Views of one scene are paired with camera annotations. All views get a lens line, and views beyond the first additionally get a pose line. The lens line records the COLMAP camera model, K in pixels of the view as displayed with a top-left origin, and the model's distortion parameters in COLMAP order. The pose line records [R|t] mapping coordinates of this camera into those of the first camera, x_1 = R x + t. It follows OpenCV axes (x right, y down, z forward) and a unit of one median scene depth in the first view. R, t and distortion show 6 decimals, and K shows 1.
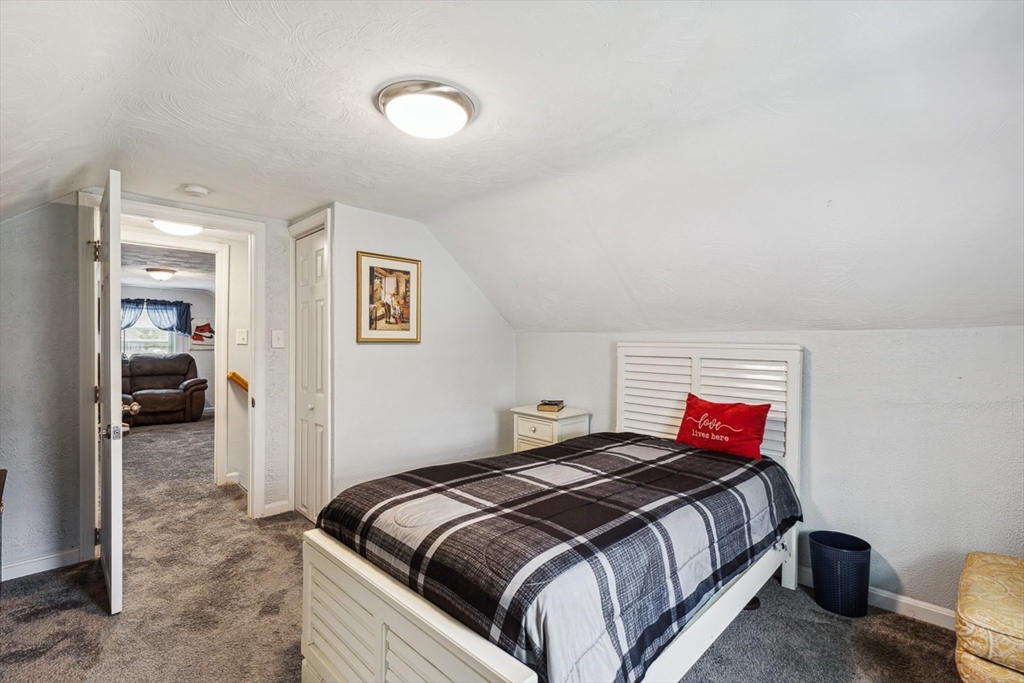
lens RADIAL K [[463.5, 0, 517.9], [0, 463.5, 344.1], [0, 0, 1]] dist [0.012056, -0.003170]
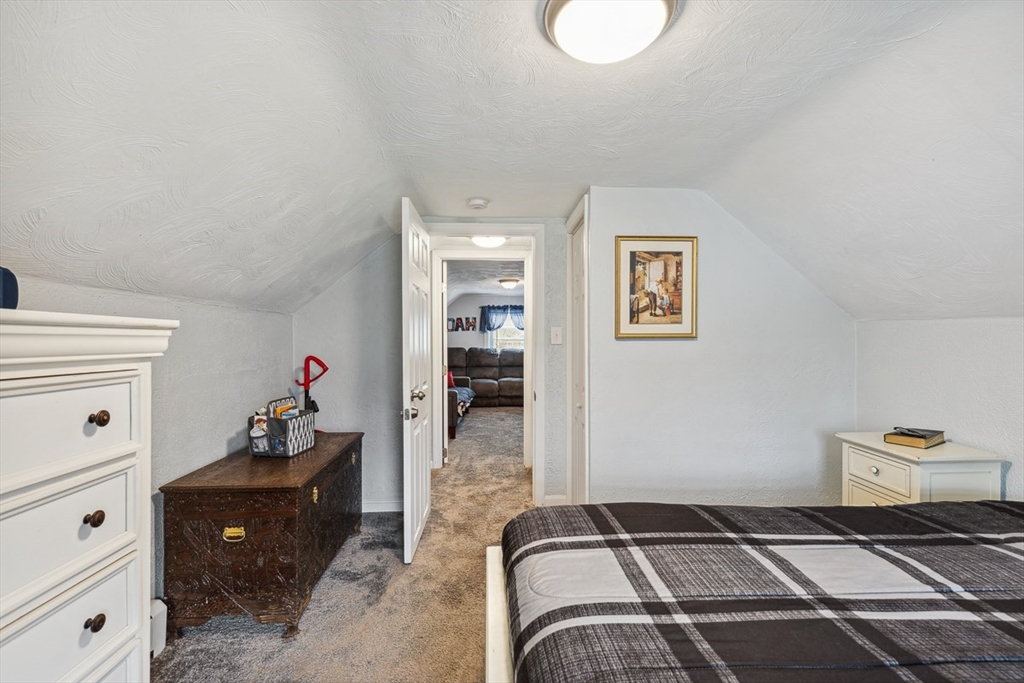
lens RADIAL K [[463.5, 0, 517.1], [0, 463.5, 345.9], [0, 0, 1]] dist [0.012056, -0.003170]
pose [[0.746235, 0.003193, -0.665675, 0.098249], [0.004468, 0.999942, 0.009805, 0.001083], [0.665667, -0.010291, 0.746178, 0.190316]]
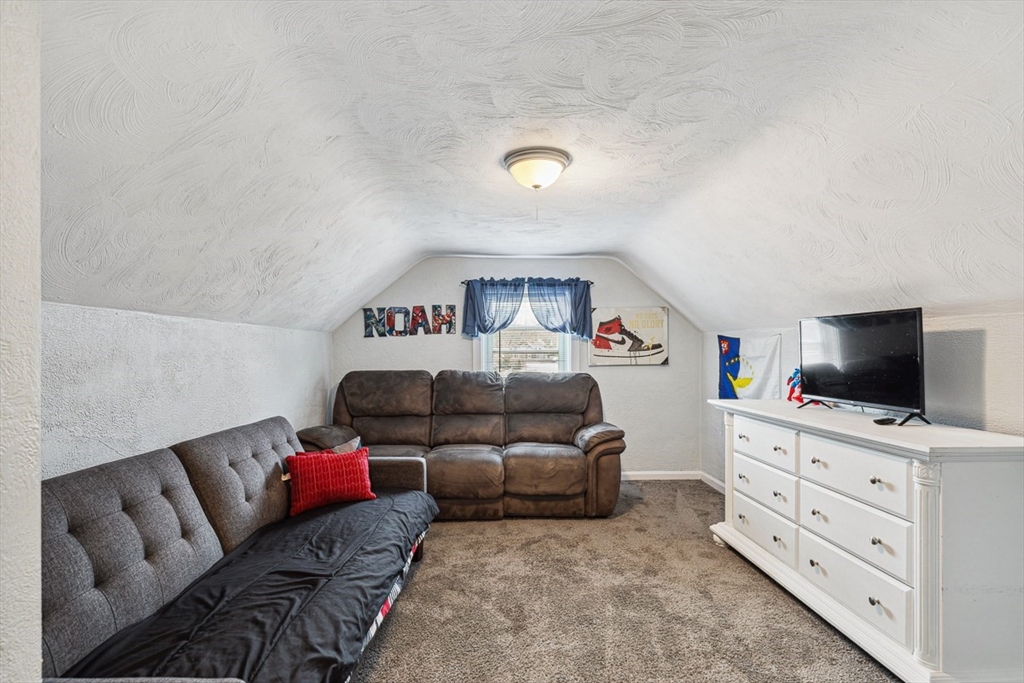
lens RADIAL K [[488.7, 0, 513.9], [0, 488.7, 349.5], [0, 0, 1]] dist [0.001863, -0.001544]
pose [[0.734470, -0.013017, -0.678516, -0.887990], [0.007934, 0.999912, -0.010594, -0.003765], [0.678595, 0.002398, 0.734509, 1.208178]]
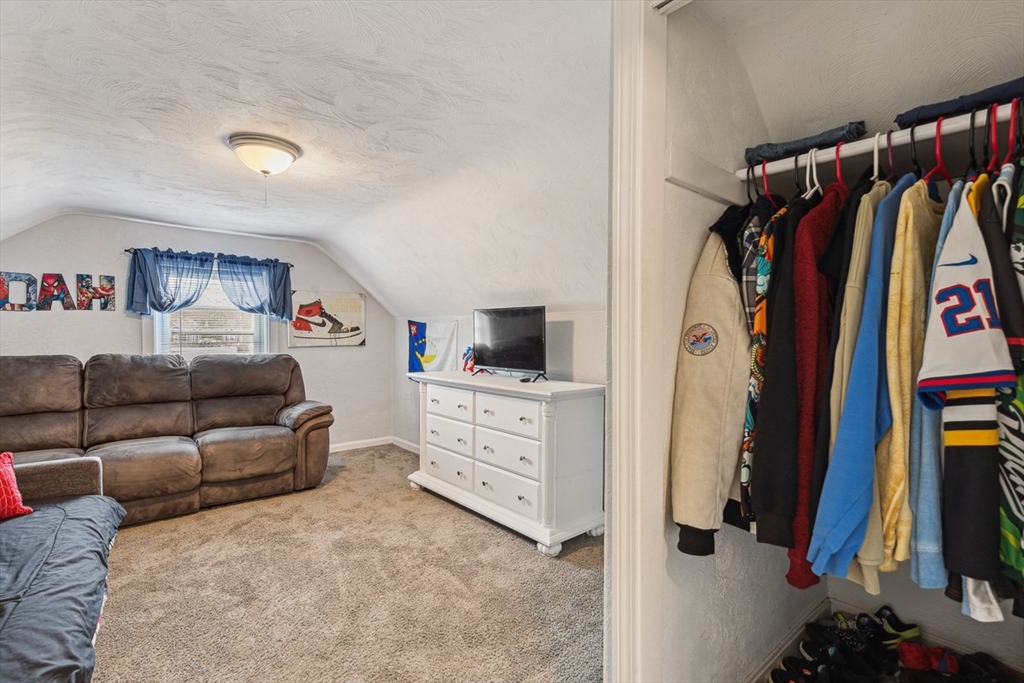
lens RADIAL K [[463.5, 0, 510.8], [0, 463.5, 344.3], [0, 0, 1]] dist [0.012056, -0.003170]
pose [[0.995808, -0.003034, -0.091416, -0.911100], [0.004816, 0.999803, 0.019280, -0.001433], [0.091339, -0.019640, 0.995626, 1.095647]]
